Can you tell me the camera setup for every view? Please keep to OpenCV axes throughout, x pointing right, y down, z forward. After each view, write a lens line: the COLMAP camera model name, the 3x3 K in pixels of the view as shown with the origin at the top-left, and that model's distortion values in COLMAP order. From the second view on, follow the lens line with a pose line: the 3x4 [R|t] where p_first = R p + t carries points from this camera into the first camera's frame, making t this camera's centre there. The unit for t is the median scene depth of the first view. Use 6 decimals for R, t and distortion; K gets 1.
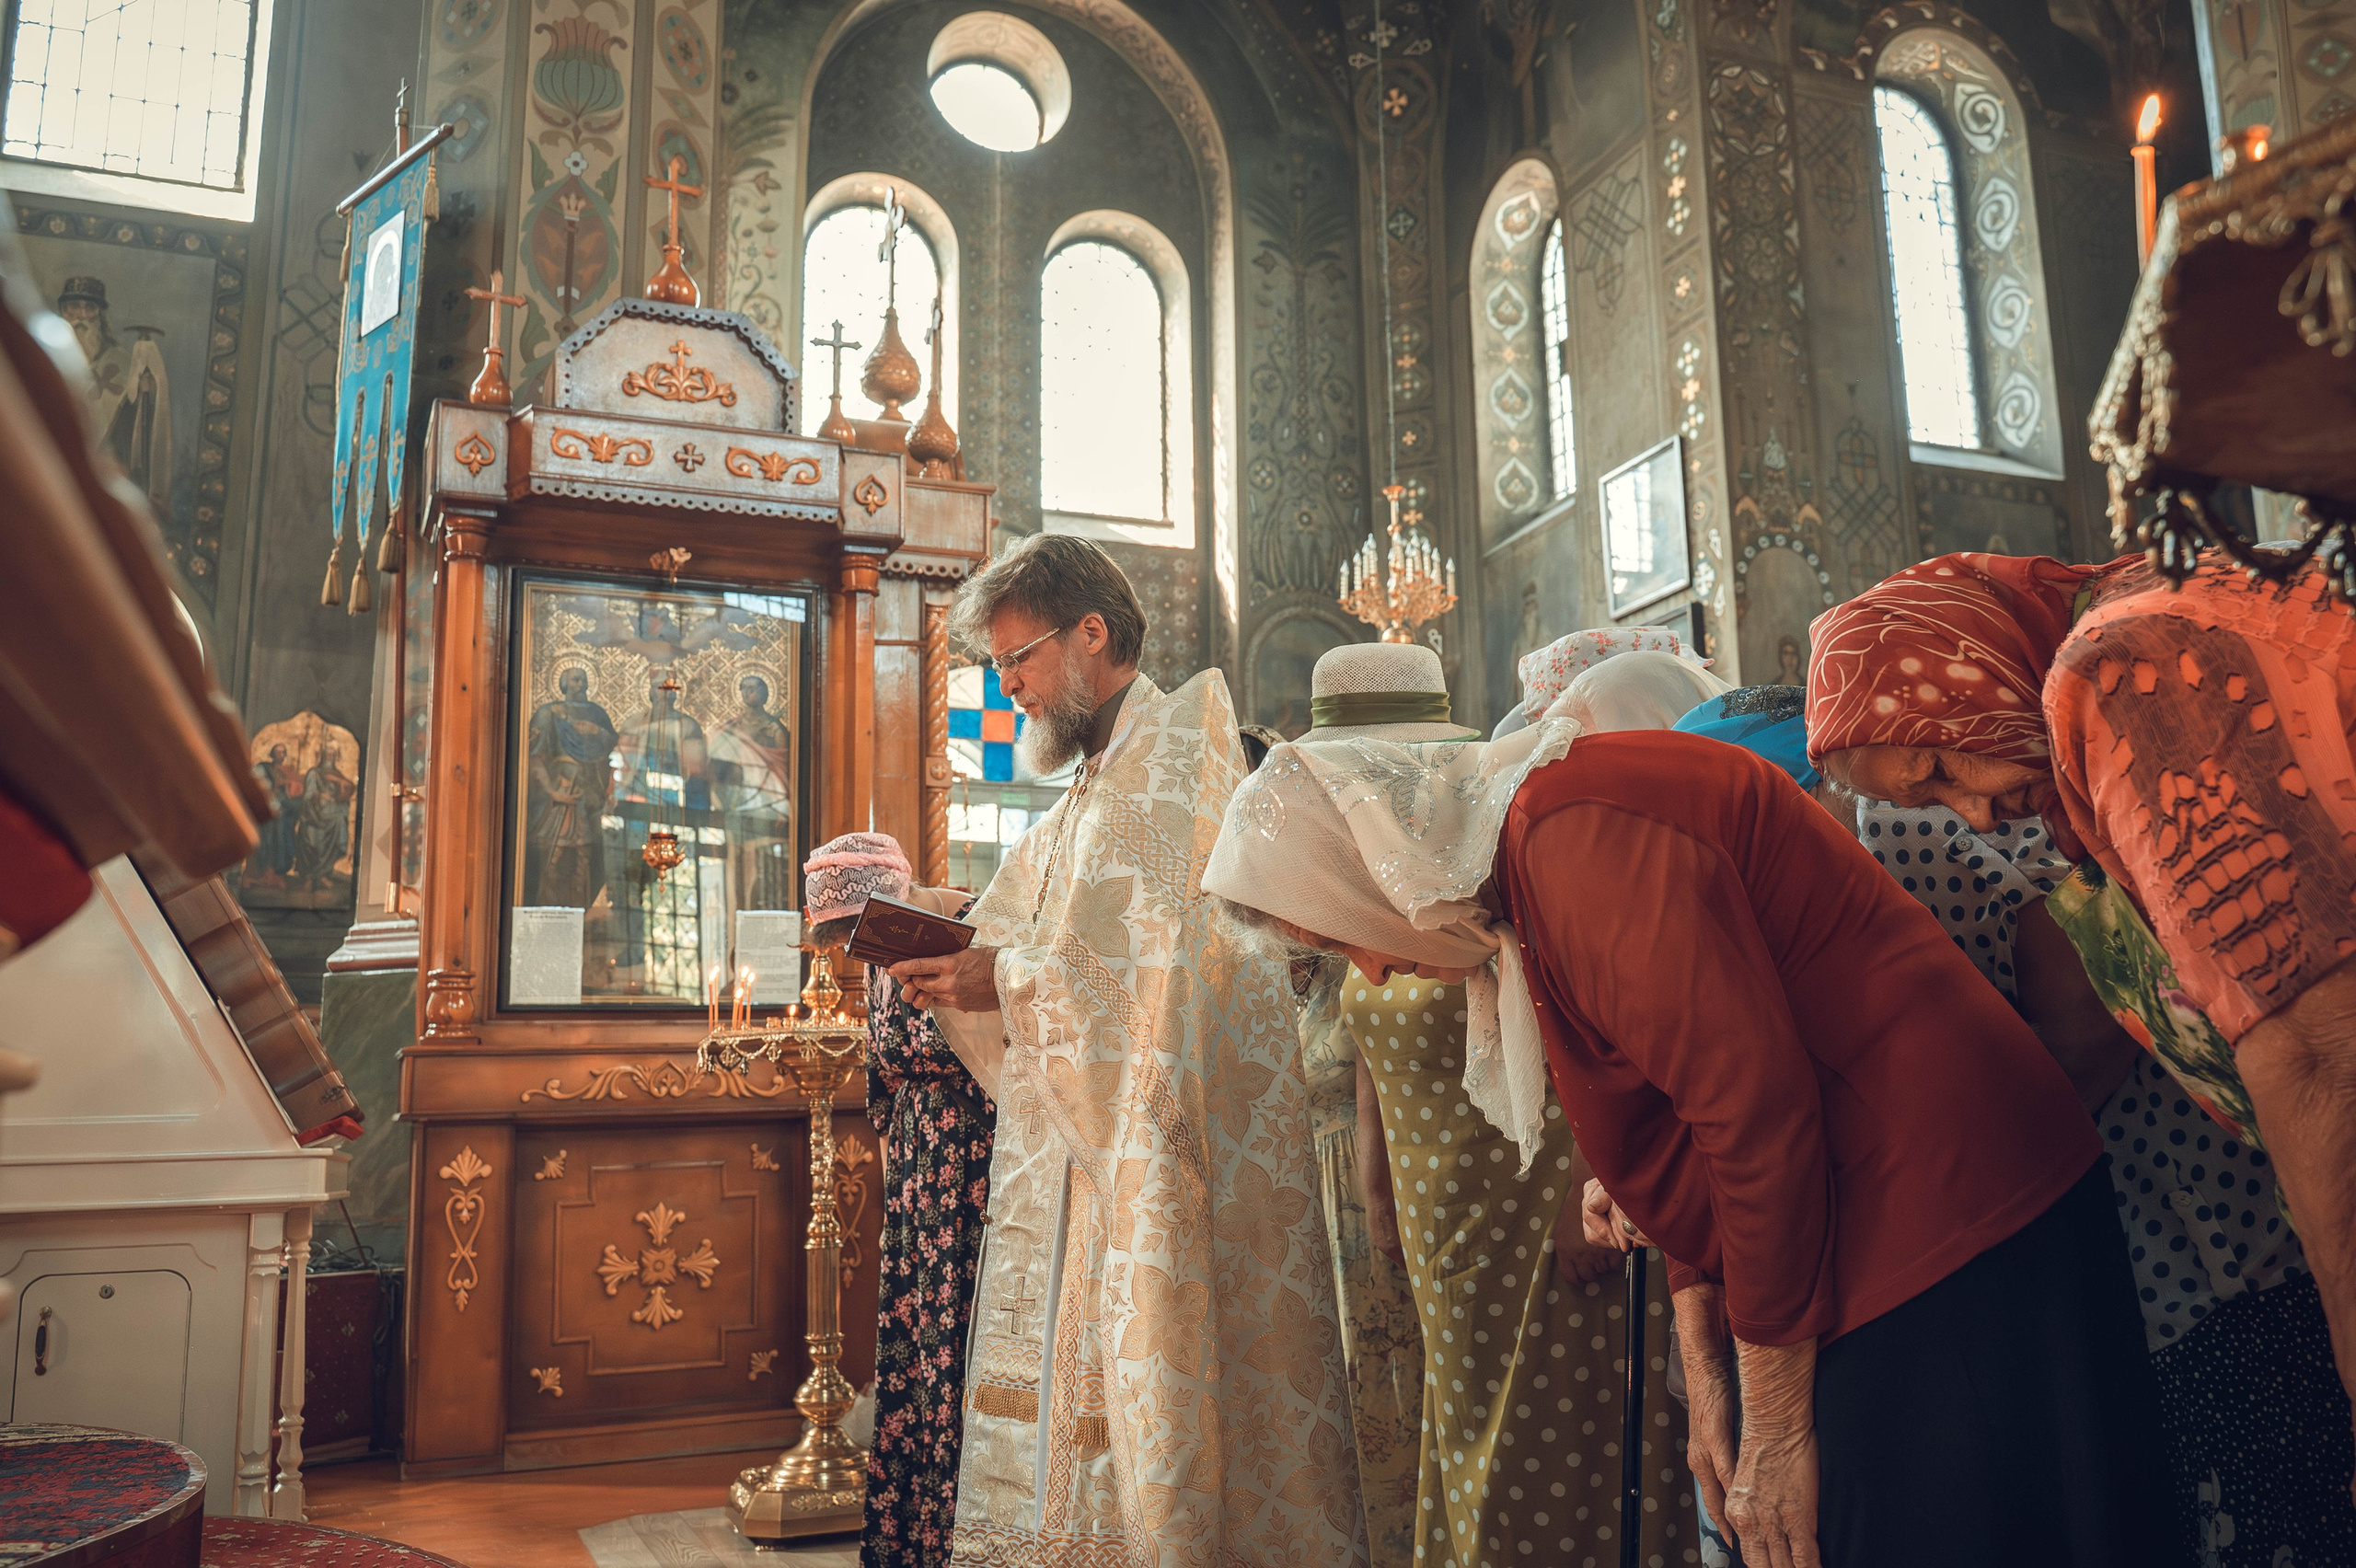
lens RADIAL K [[1966.7, 0, 1173.2], [0, 1966.7, 778.1], [0, 0, 1]] dist [0.002291, -0.002042]
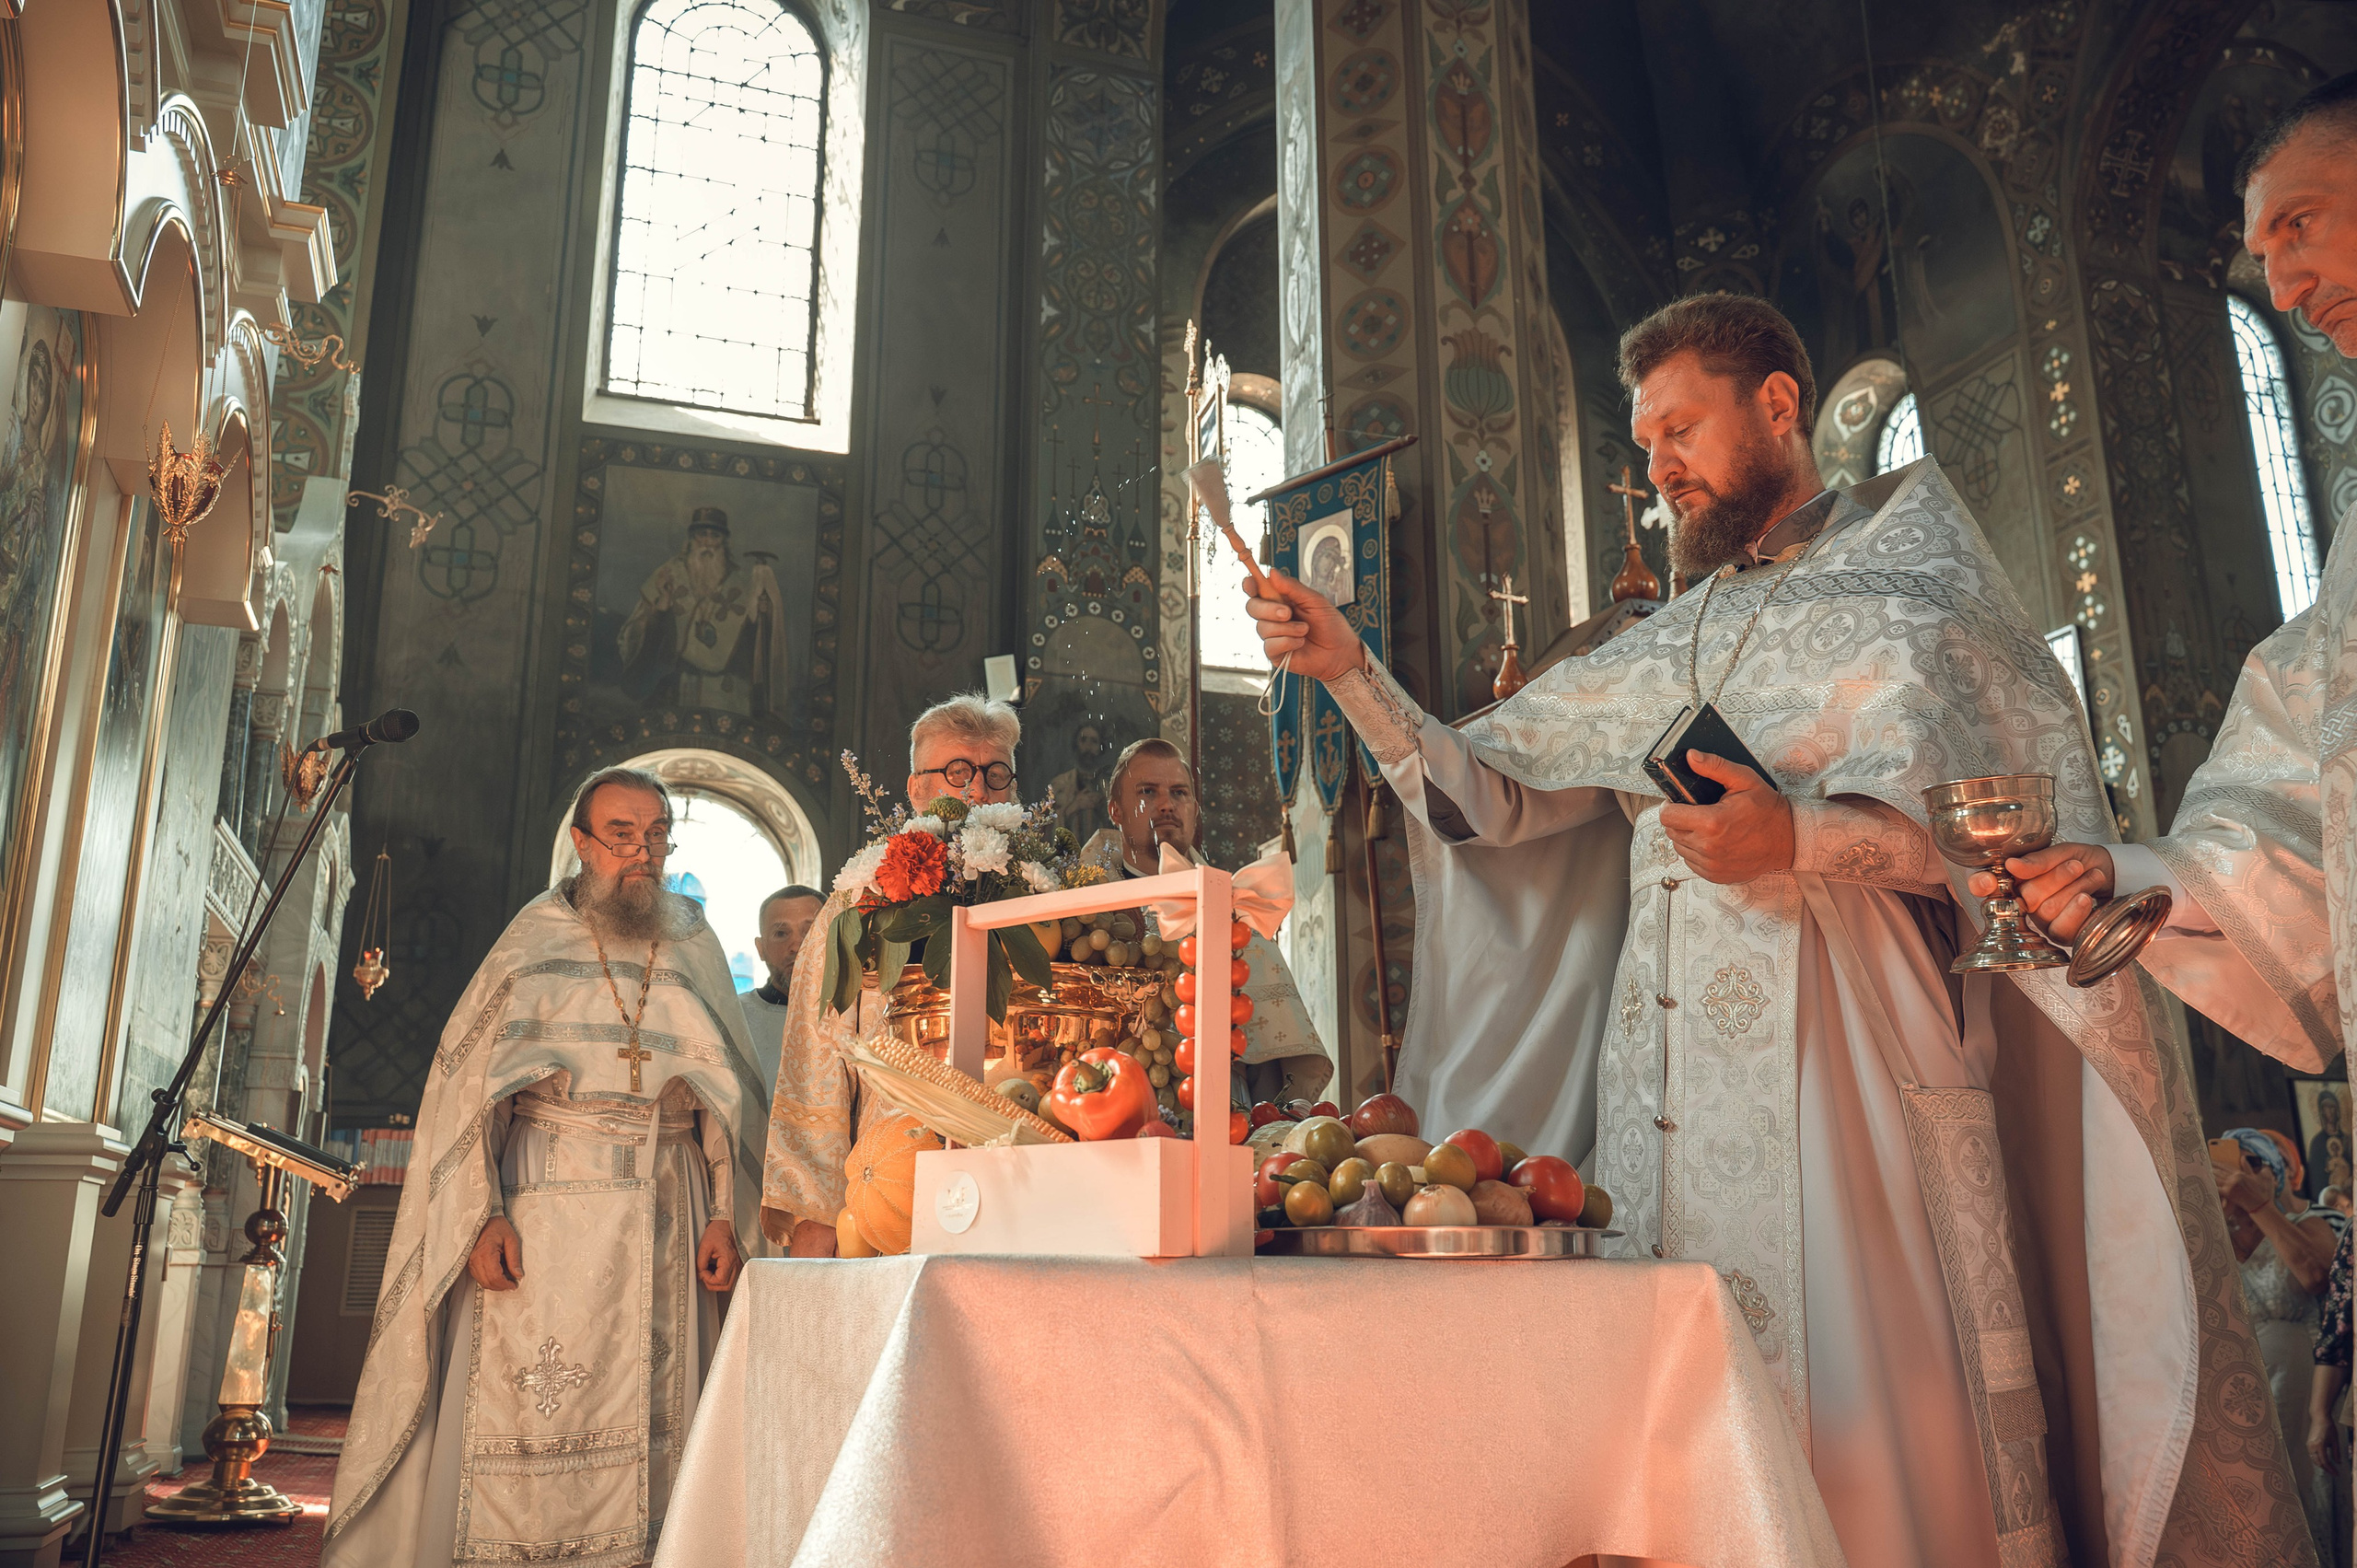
lens RADIAL K [[1916.1, 0, 1186.0], [0, 1916.1, 765.2], [0, 0, 1]] dist [0.006166, -0.005962]
pose [[0.999834, -0.002711, -0.018026, -0.202864], [0.001505, 0.997779, -0.066591, -0.031367], [0.018167, 0.066552, 0.997618, -0.030651]]
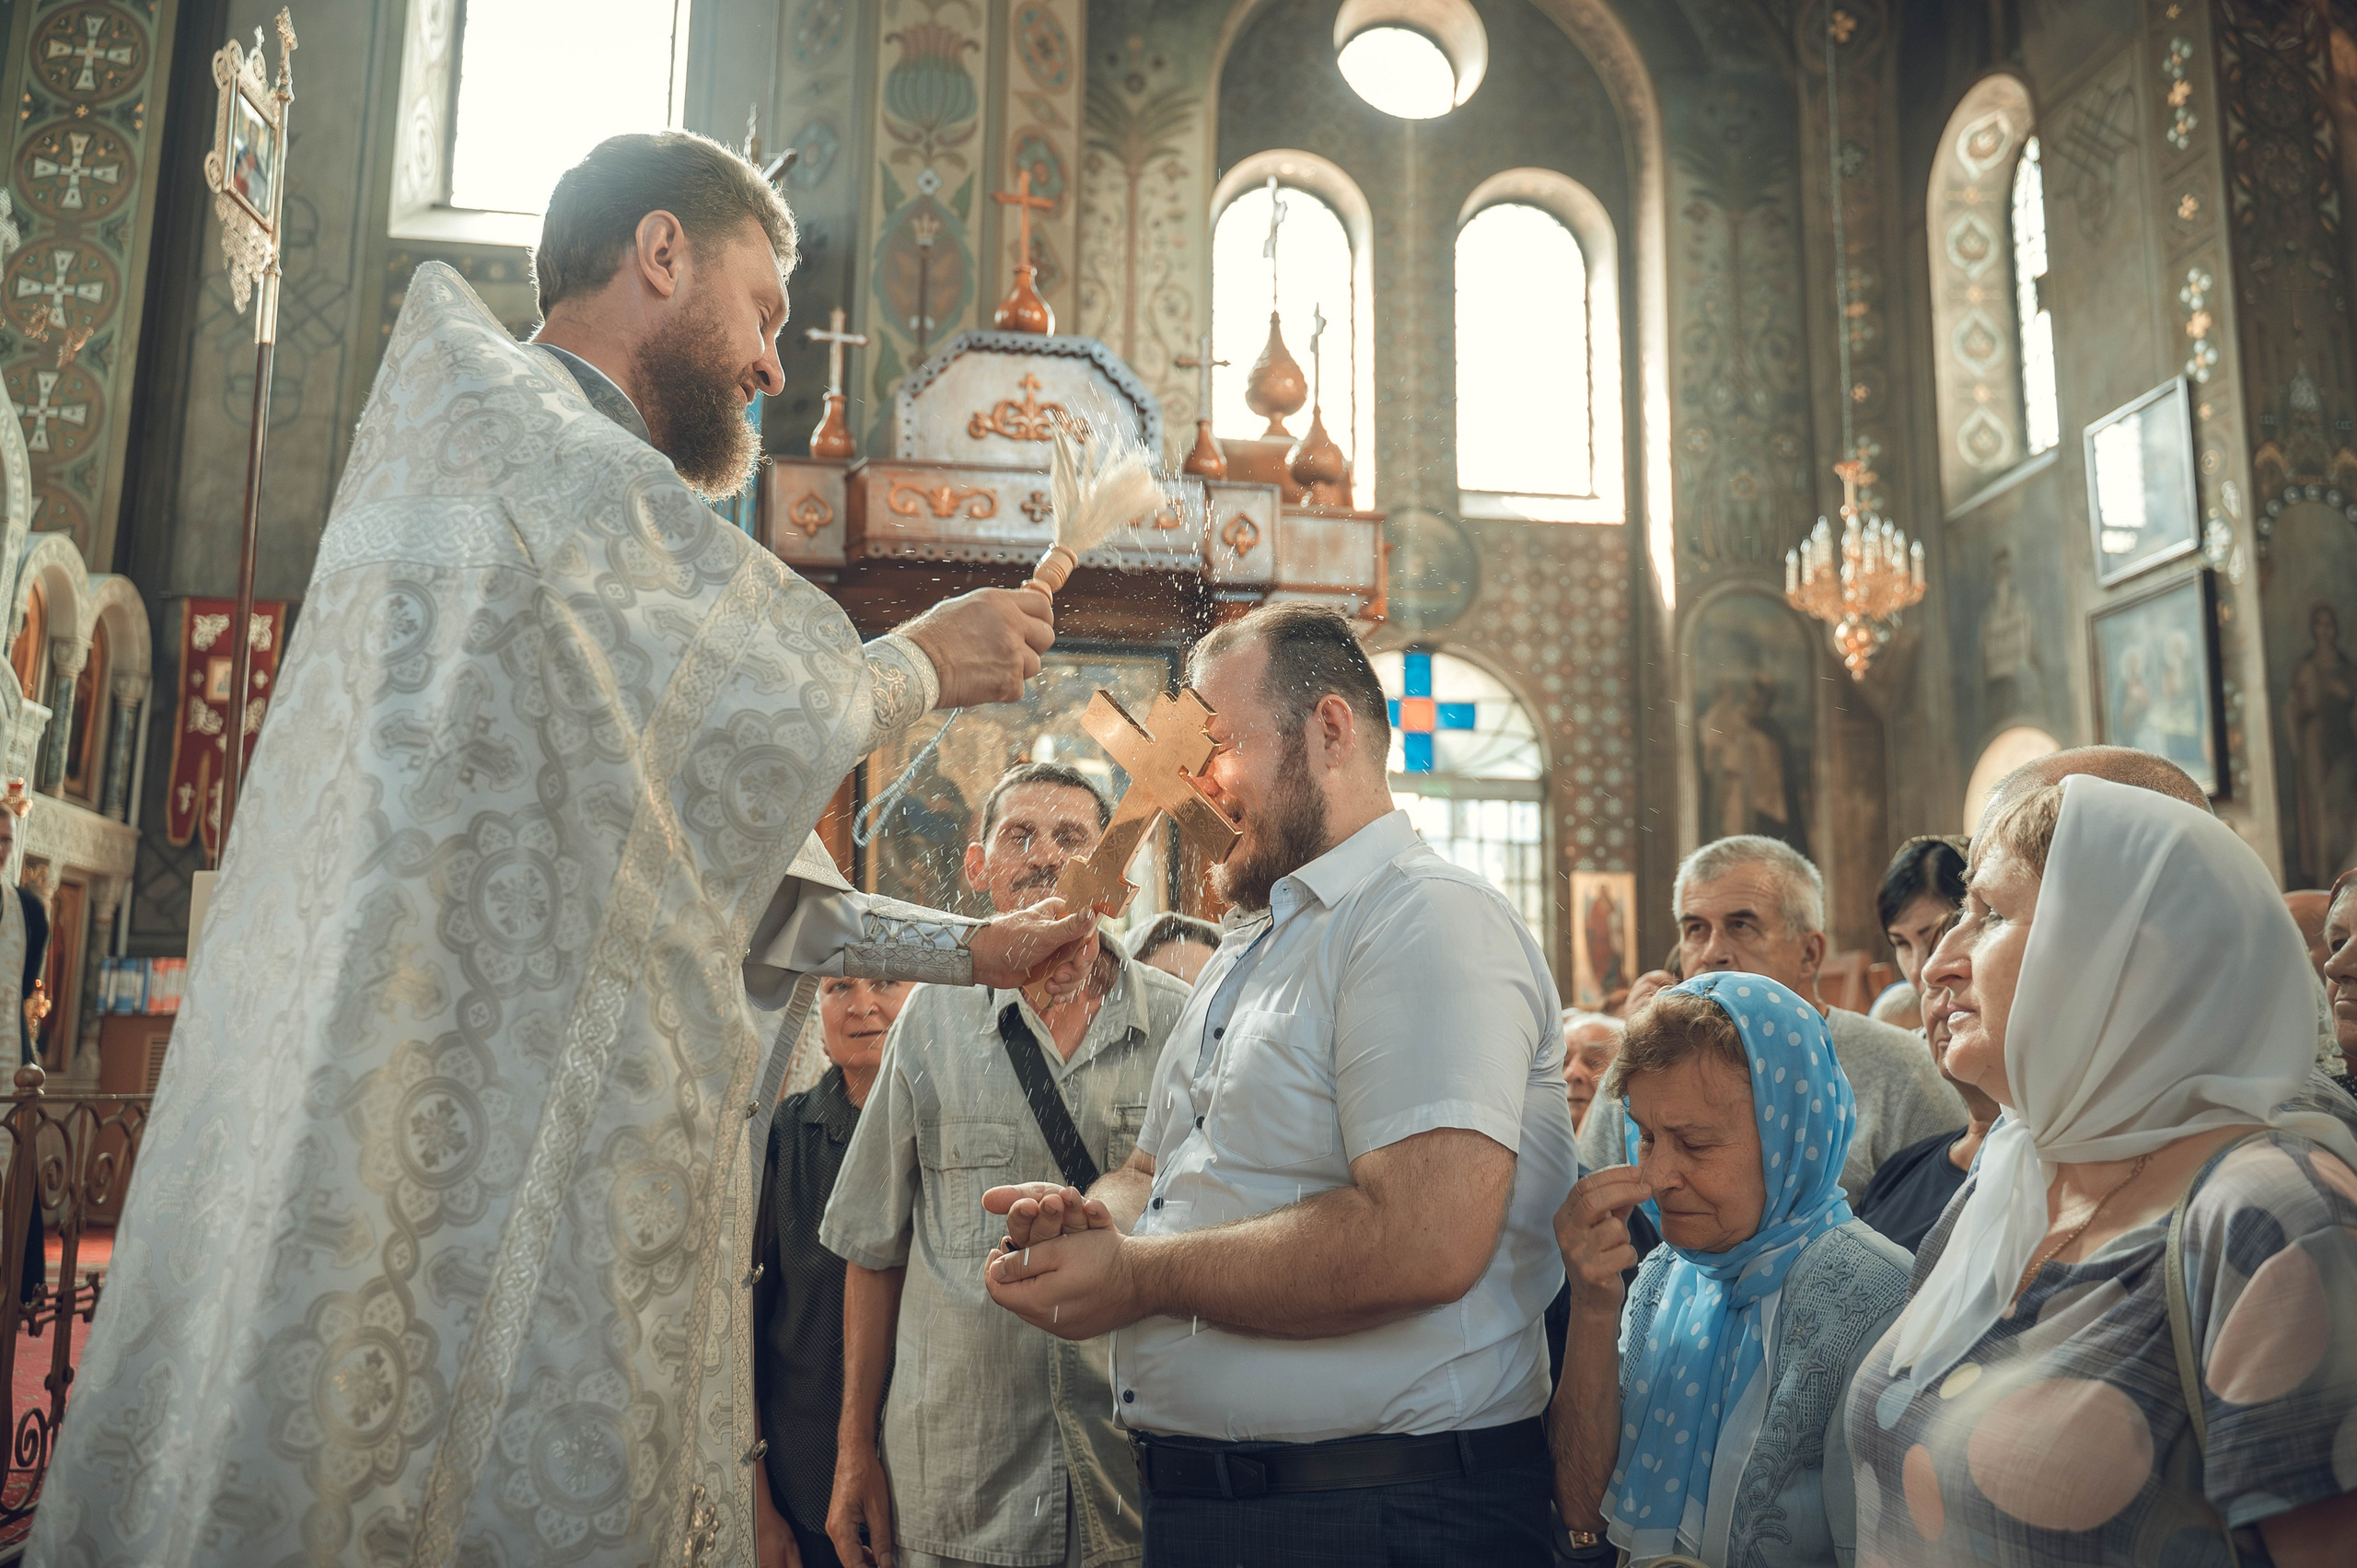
lens RADIAL K [[1911.6, 0, 1191.5], [0, 1911.6, 783.6], [0, 0, 1]] dist [0.009230, -0.014104]
pose [[0.977022, -0.012096, -0.212797, 0.002678], [0.018022, 0.999501, 0.025930, -0.022426], [0.212377, -0.029170, 0.976752, 0.061558]]
